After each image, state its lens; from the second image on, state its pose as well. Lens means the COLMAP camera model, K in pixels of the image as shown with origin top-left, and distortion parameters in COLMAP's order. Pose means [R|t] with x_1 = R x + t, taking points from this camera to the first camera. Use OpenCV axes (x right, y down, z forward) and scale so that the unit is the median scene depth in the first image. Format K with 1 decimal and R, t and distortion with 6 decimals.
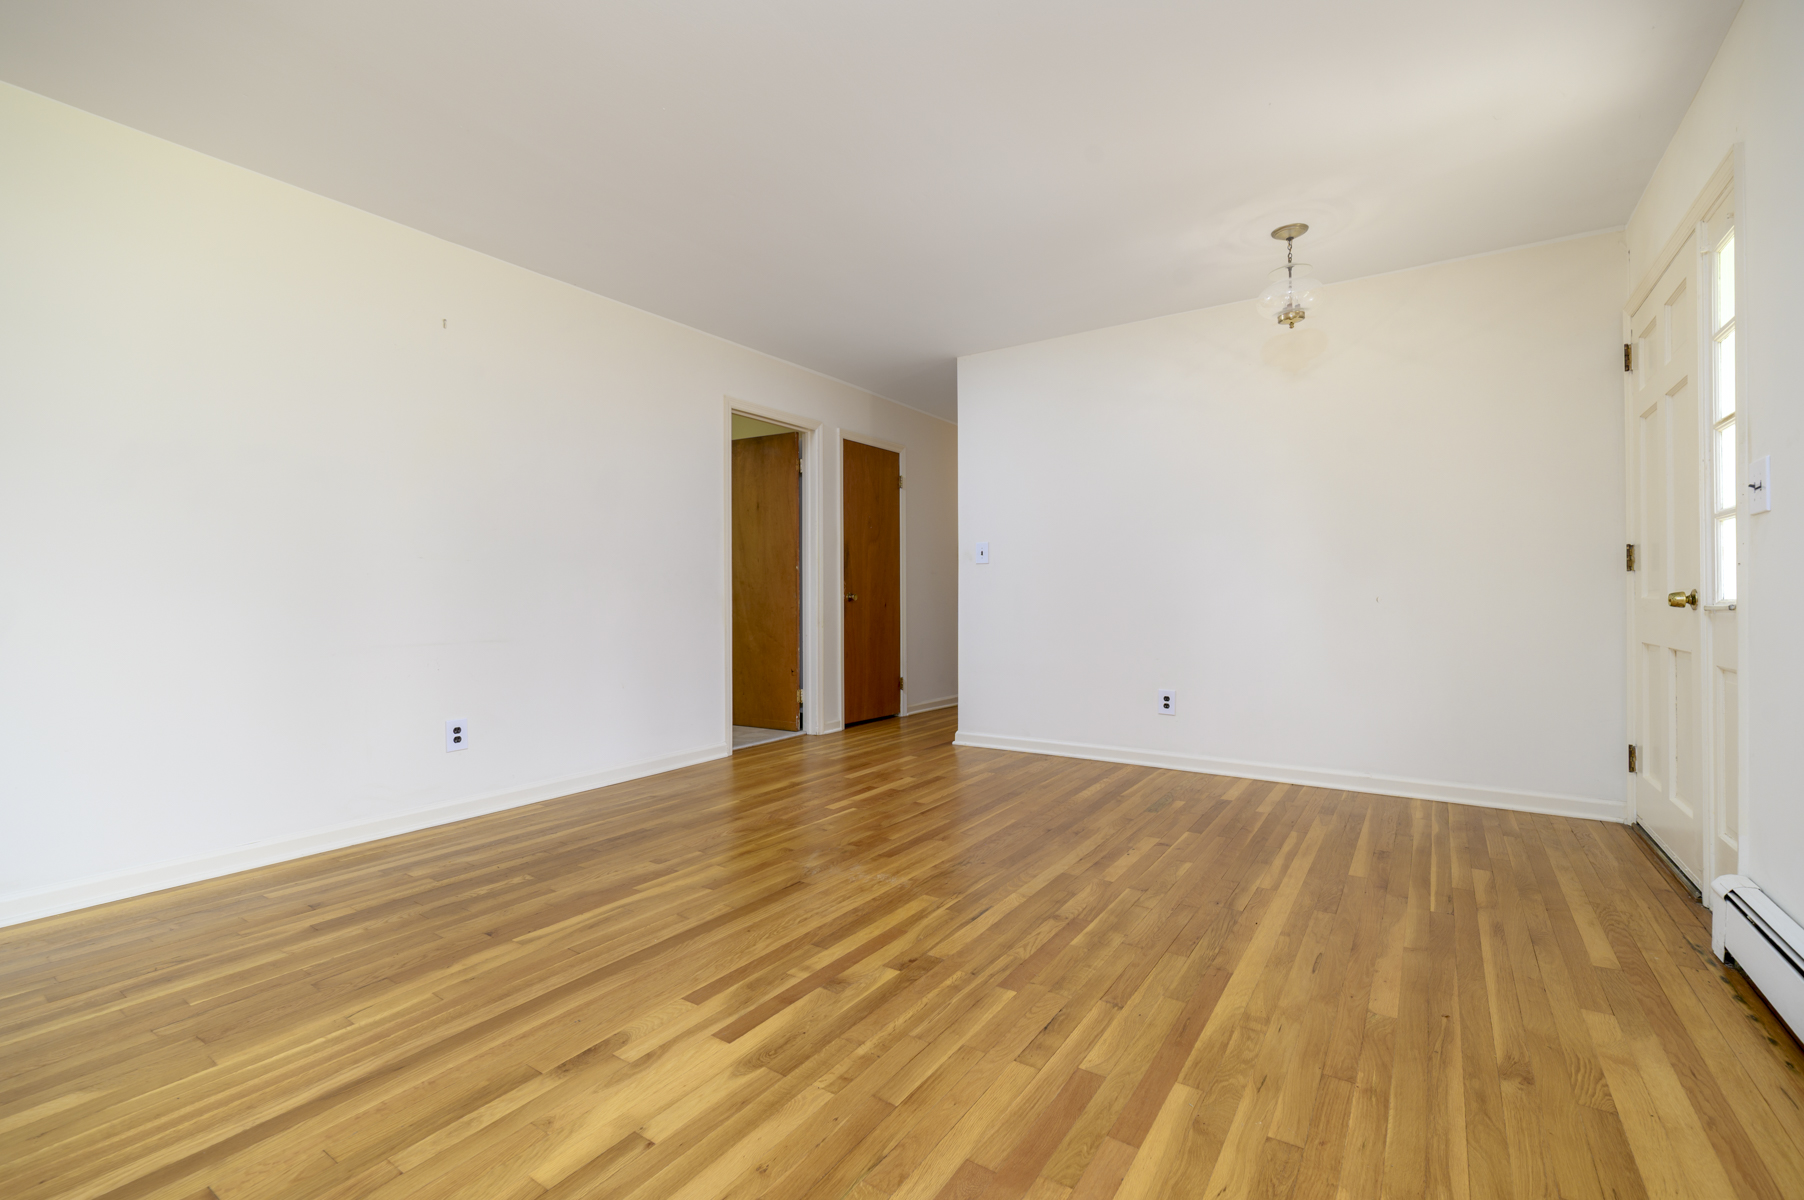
lens RADIAL K [[788.0, 0, 897.1], [0, 788.0, 595.1], [0, 0, 1]] dist [0.001379, -0.000372]
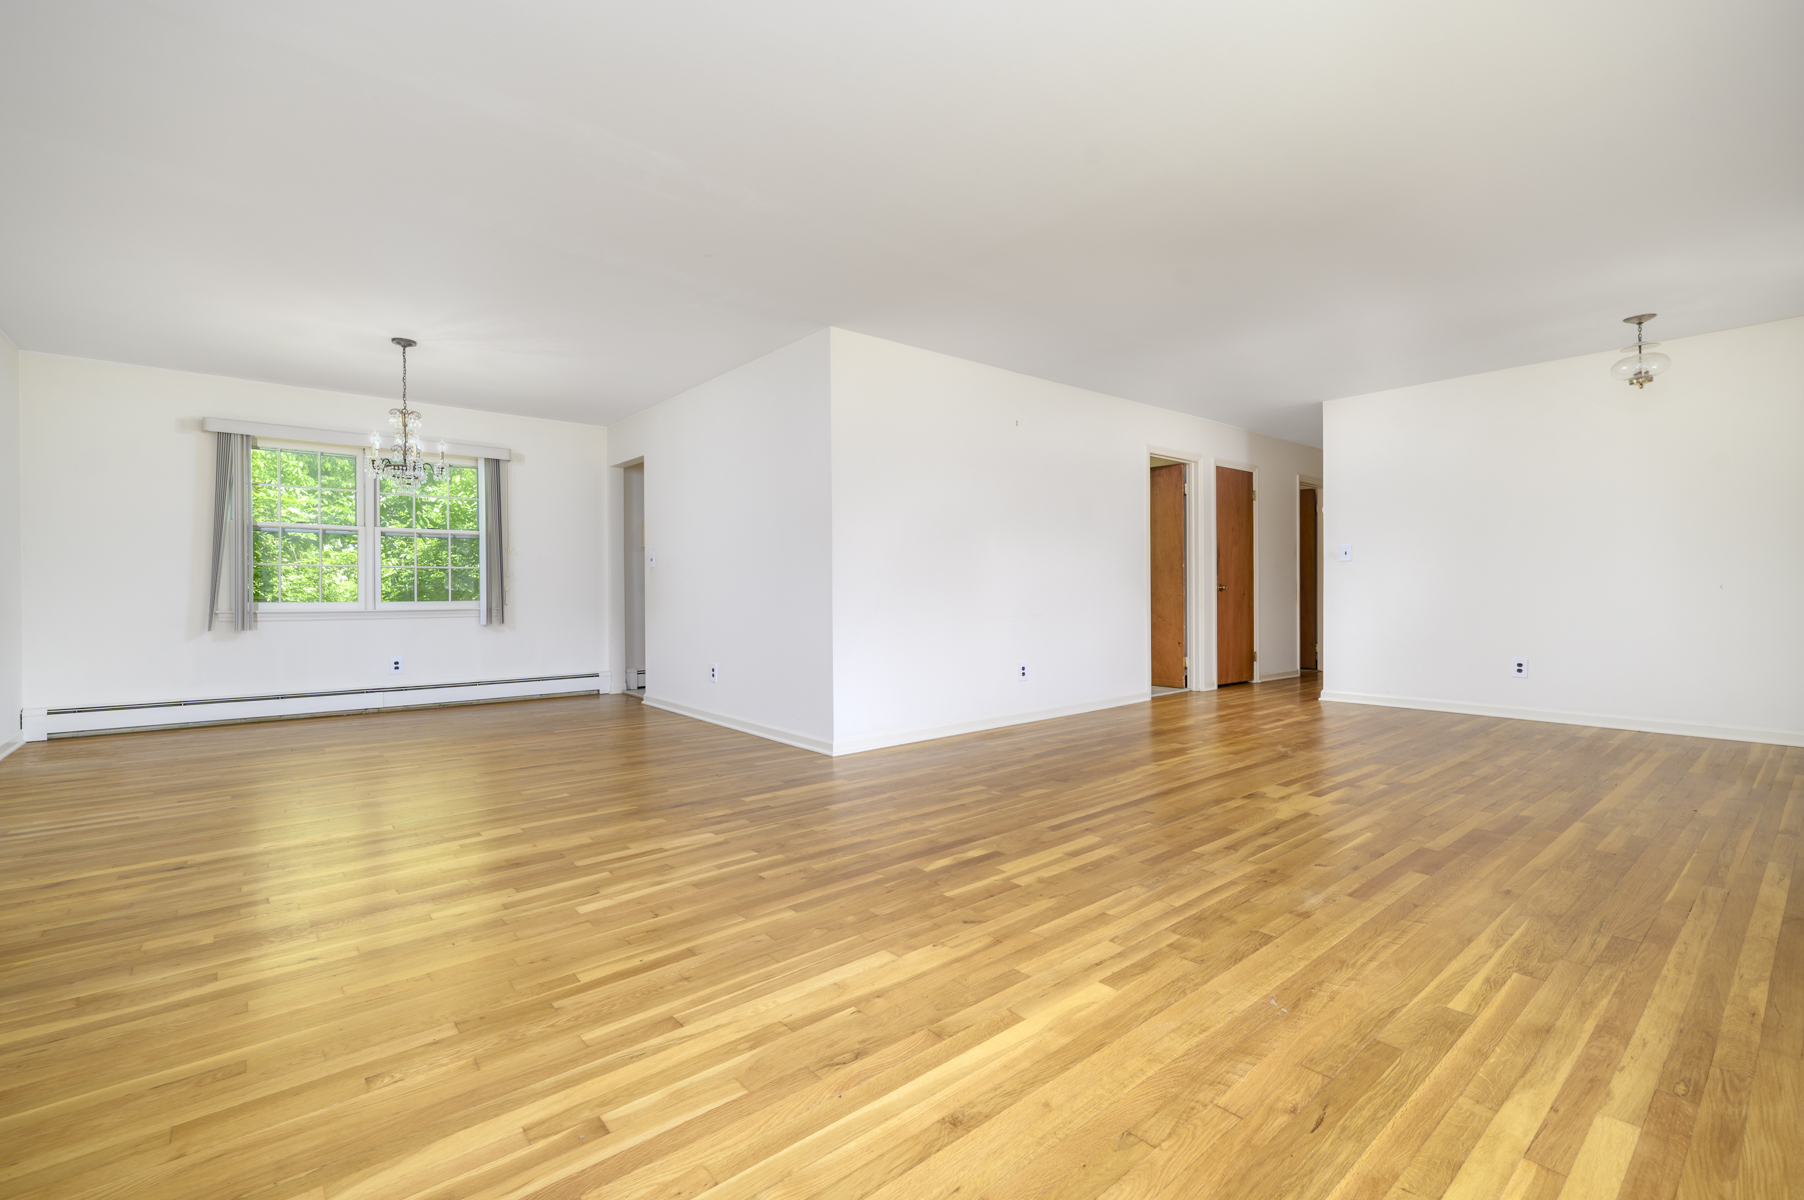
lens RADIAL K [[788.0, 0, 897.1], [0, 788.0, 595.1], [0, 0, 1]] dist [0.001379, -0.000372]
pose [[0.960498, -0.000987, -0.278287, -0.350750], [0.003867, 0.999944, 0.009802, 0.000342], [0.278262, -0.010491, 0.960448, -0.660649]]
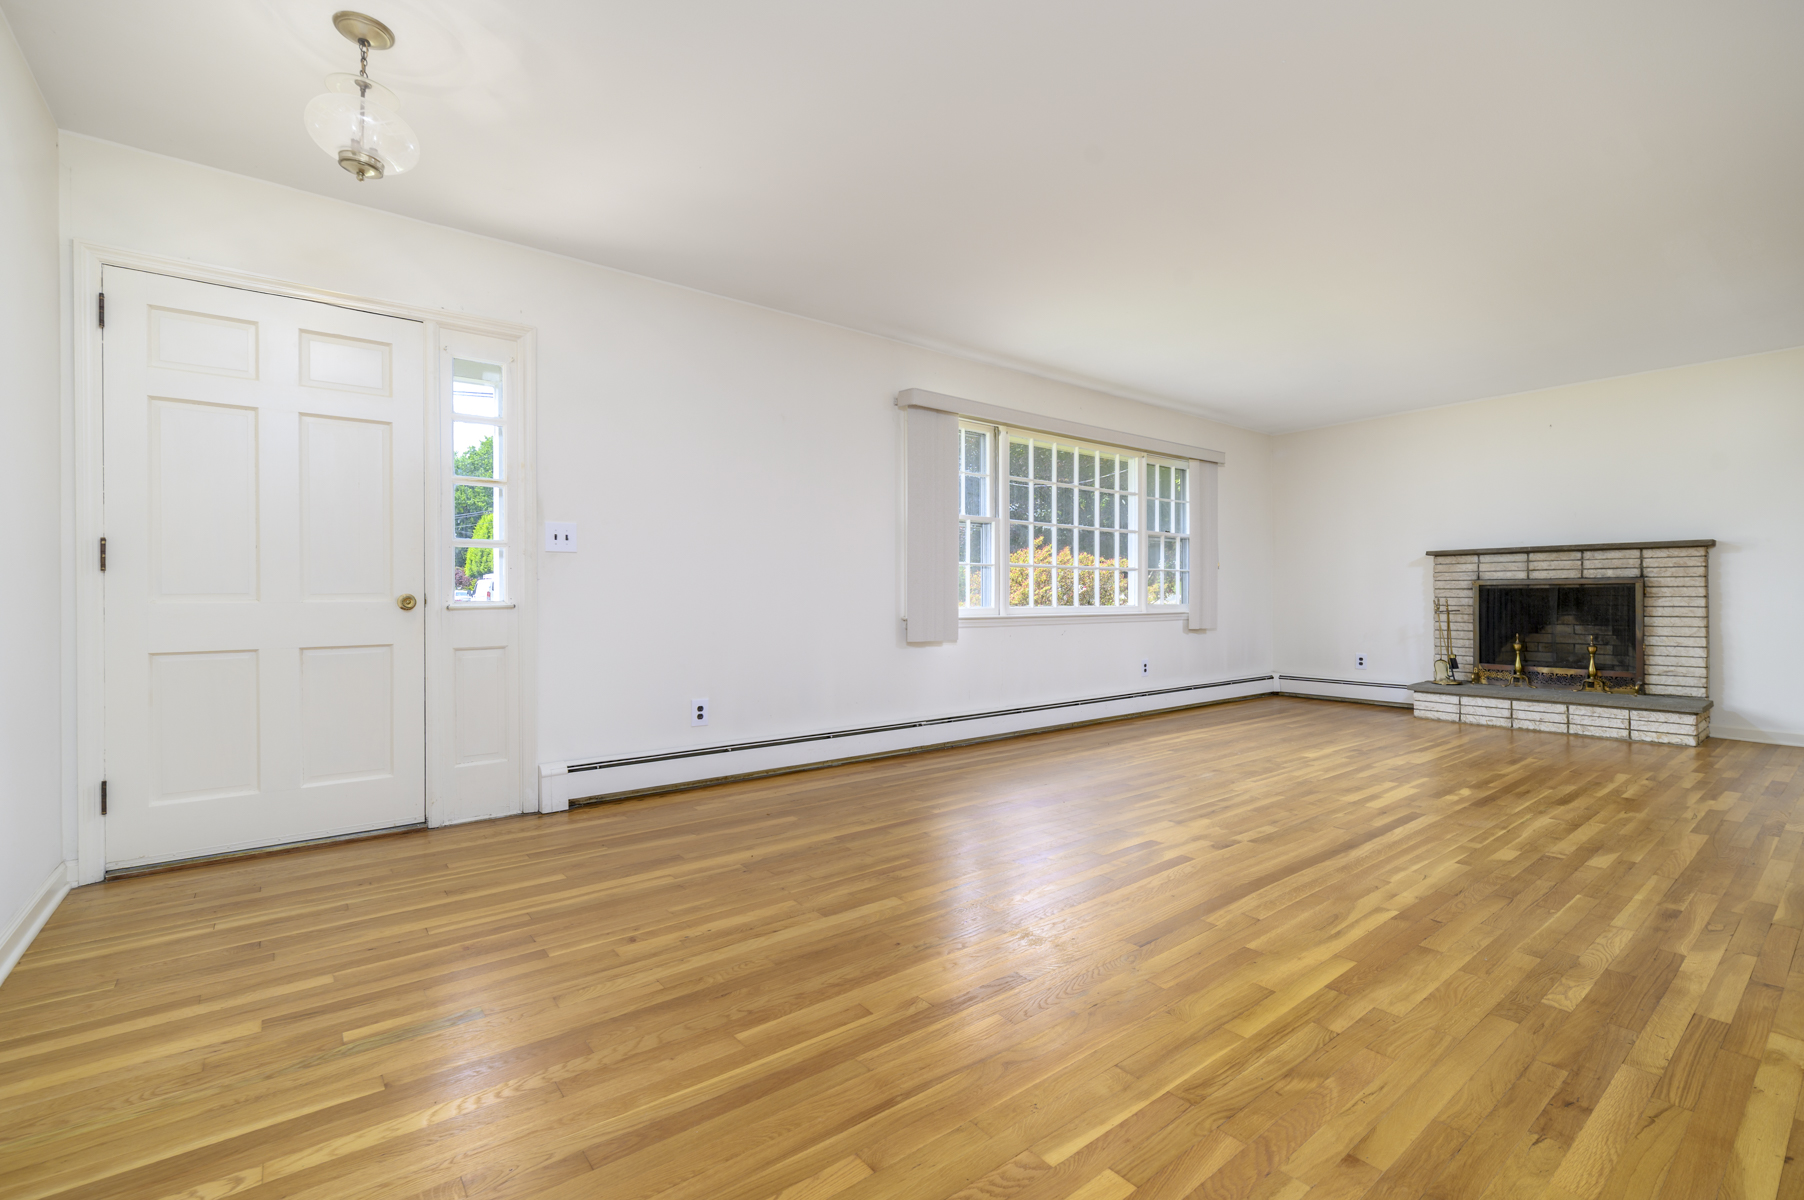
lens RADIAL K [[788.0, 0, 897.1], [0, 788.0, 595.1], [0, 0, 1]] dist [0.001379, -0.000372]
pose [[-0.951520, 0.004035, 0.307561, -0.106524], [0.003753, 0.999992, -0.001510, -0.000263], [-0.307564, -0.000282, -0.951527, 1.443557]]
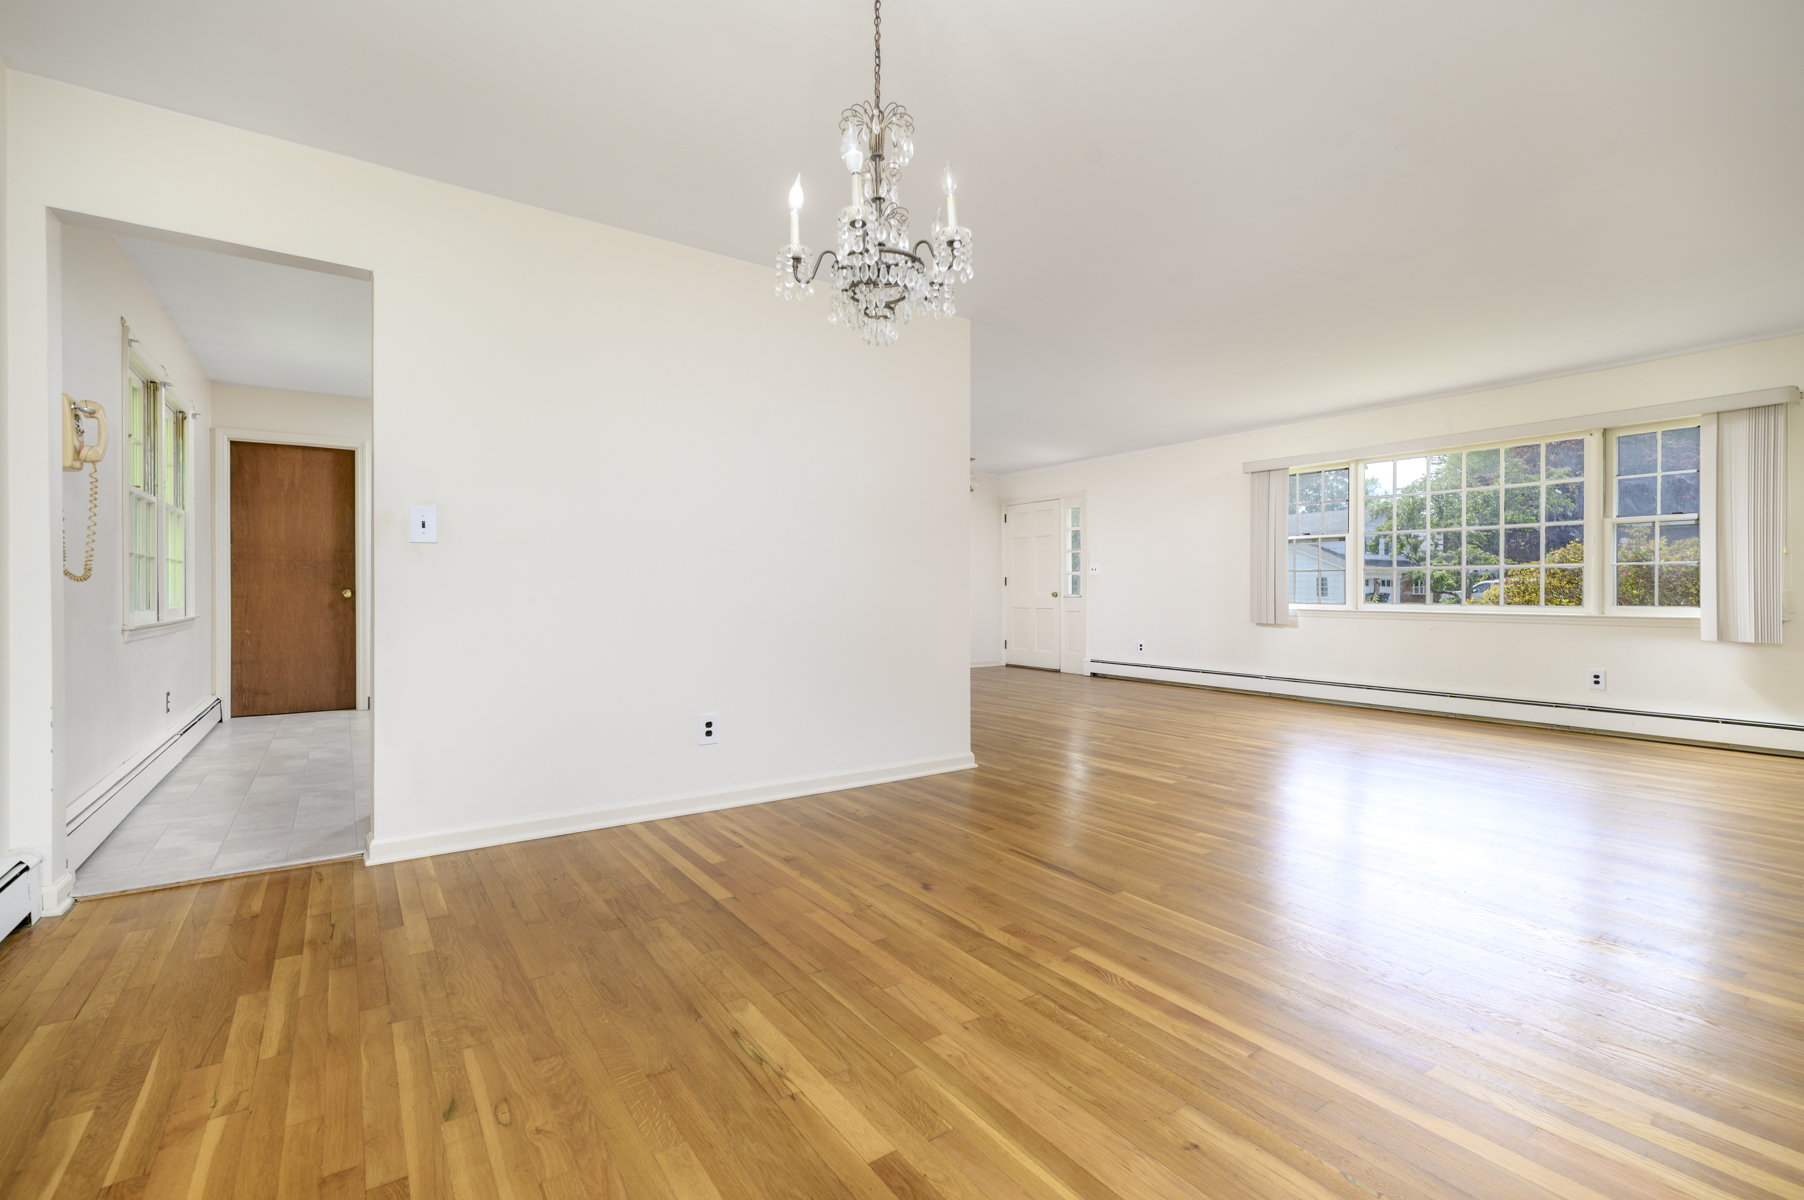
lens RADIAL K [[788.0, 0, 897.1], [0, 788.0, 595.1], [0, 0, 1]] dist [0.001379, -0.000372]
pose [[0.359480, -0.005047, 0.933139, -2.075856], [-0.000206, 0.999985, 0.005488, -0.007827], [-0.933153, -0.002165, 0.359473, 0.248801]]
